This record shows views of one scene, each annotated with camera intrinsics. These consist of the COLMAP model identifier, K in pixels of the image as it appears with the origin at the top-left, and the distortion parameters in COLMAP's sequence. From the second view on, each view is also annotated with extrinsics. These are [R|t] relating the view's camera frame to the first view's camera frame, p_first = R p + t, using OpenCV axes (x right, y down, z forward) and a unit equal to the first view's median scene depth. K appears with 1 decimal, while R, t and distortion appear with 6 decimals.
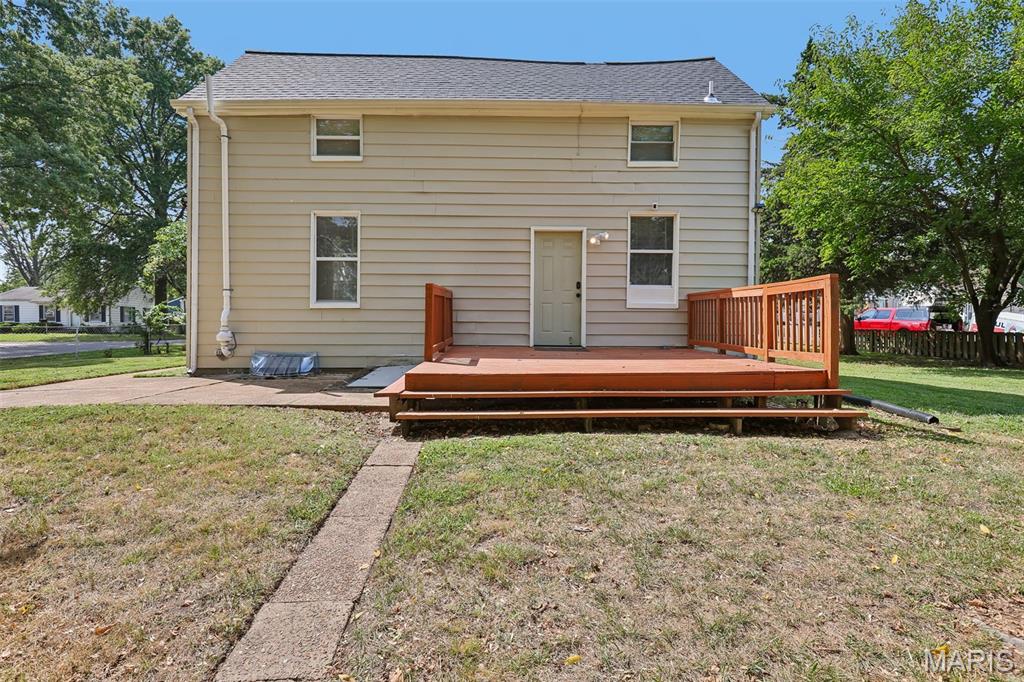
lens RADIAL K [[513.7, 0, 512.0], [0, 513.7, 341.0], [0, 0, 1]] dist [0.001313, 0.000361]
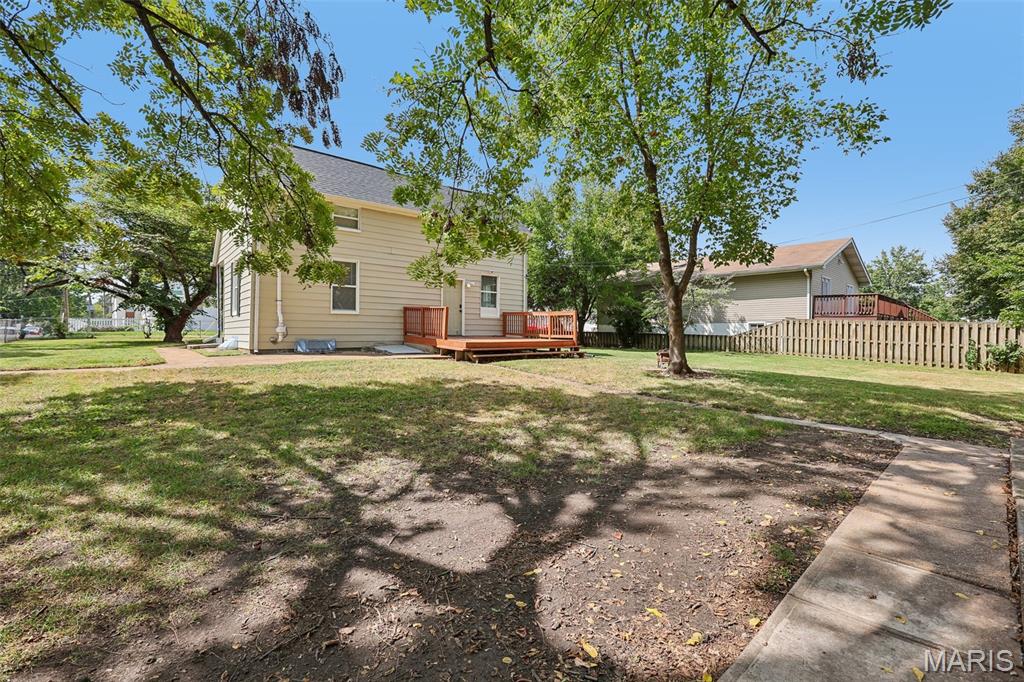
lens RADIAL K [[457.7, 0, 509.0], [0, 457.7, 343.2], [0, 0, 1]] dist [-0.000472, 0.000602]
pose [[0.784277, -0.010962, 0.620314, -0.869537], [0.010941, 0.999933, 0.003838, 0.036032], [-0.620314, 0.003777, 0.784345, -0.571631]]
